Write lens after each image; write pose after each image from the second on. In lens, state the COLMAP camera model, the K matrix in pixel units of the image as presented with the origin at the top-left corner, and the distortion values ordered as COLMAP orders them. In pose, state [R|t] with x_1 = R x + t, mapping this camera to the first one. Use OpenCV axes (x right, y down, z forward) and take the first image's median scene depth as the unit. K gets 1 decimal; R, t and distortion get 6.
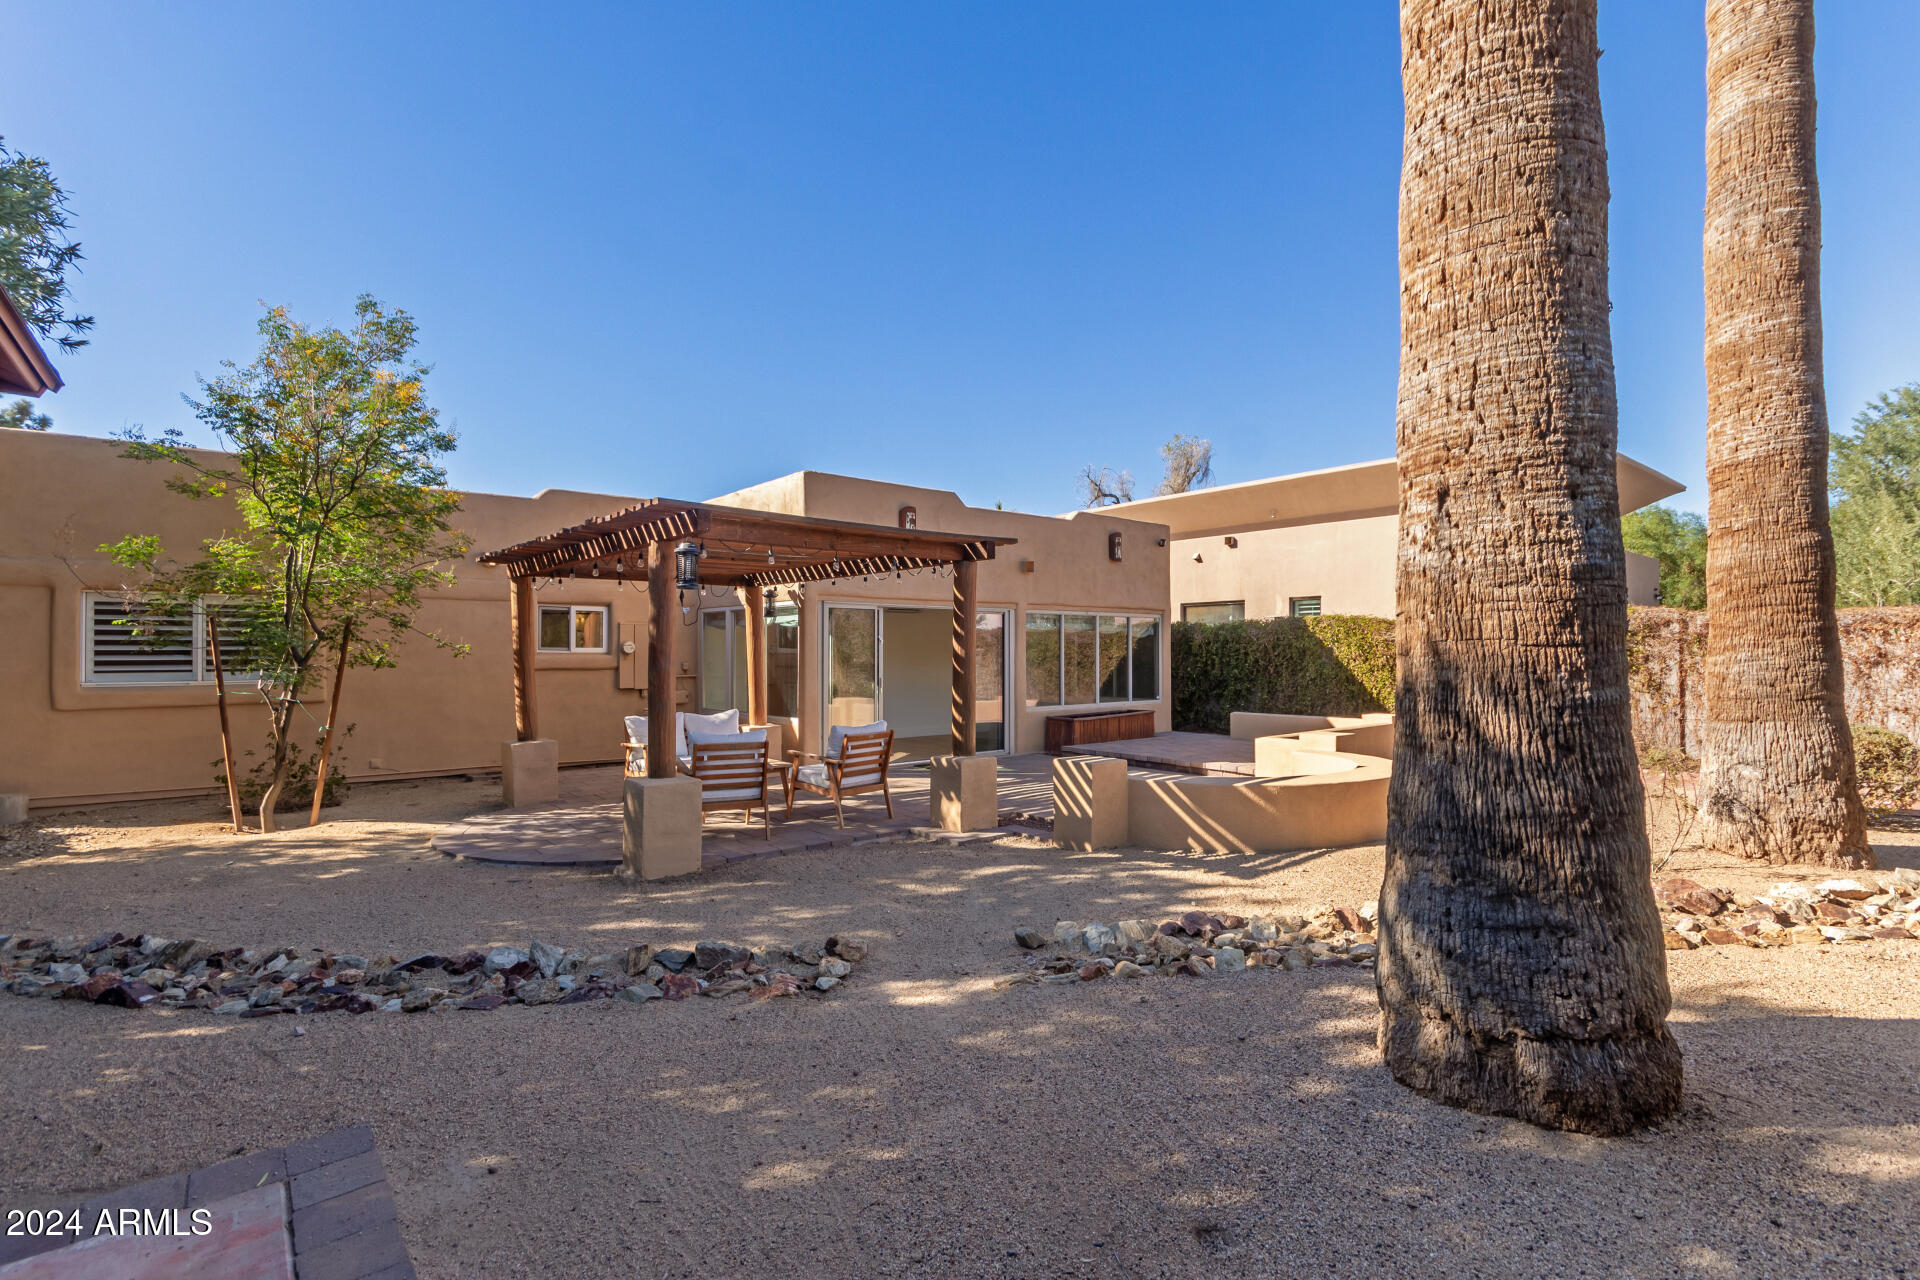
lens RADIAL K [[890.1, 0, 974.2], [0, 890.1, 648.3], [0, 0, 1]] dist [0.000494, -0.000280]
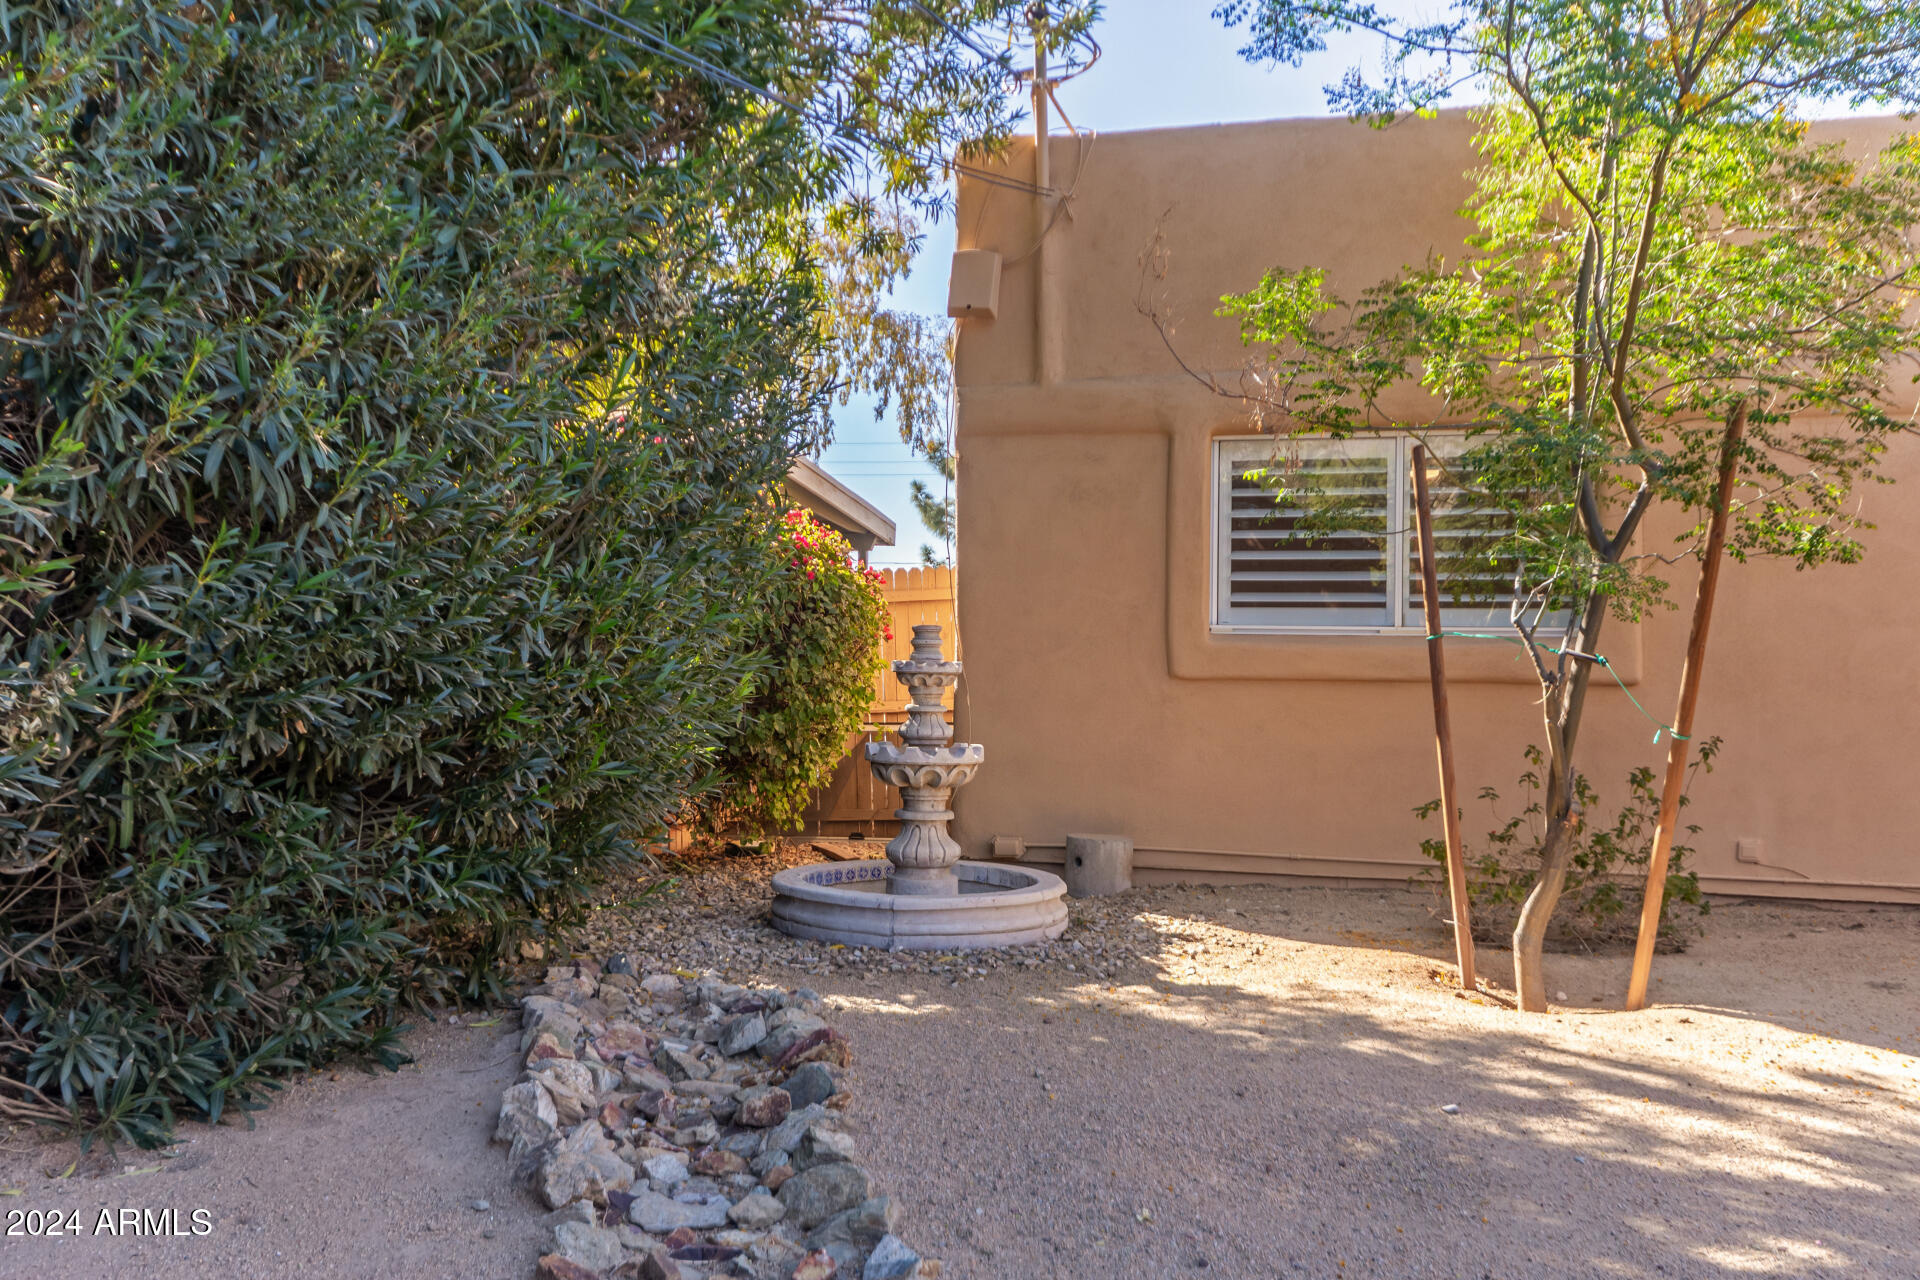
lens RADIAL K [[1674.8, 0, 960.0], [0, 1674.8, 640.0], [0, 0, 1]] dist [0.005312, -0.003157]
pose [[0.553745, 0.000515, -0.832686, -0.325530], [-0.006903, 0.999968, -0.003973, 0.055241], [0.832658, 0.007948, 0.553731, 0.392615]]
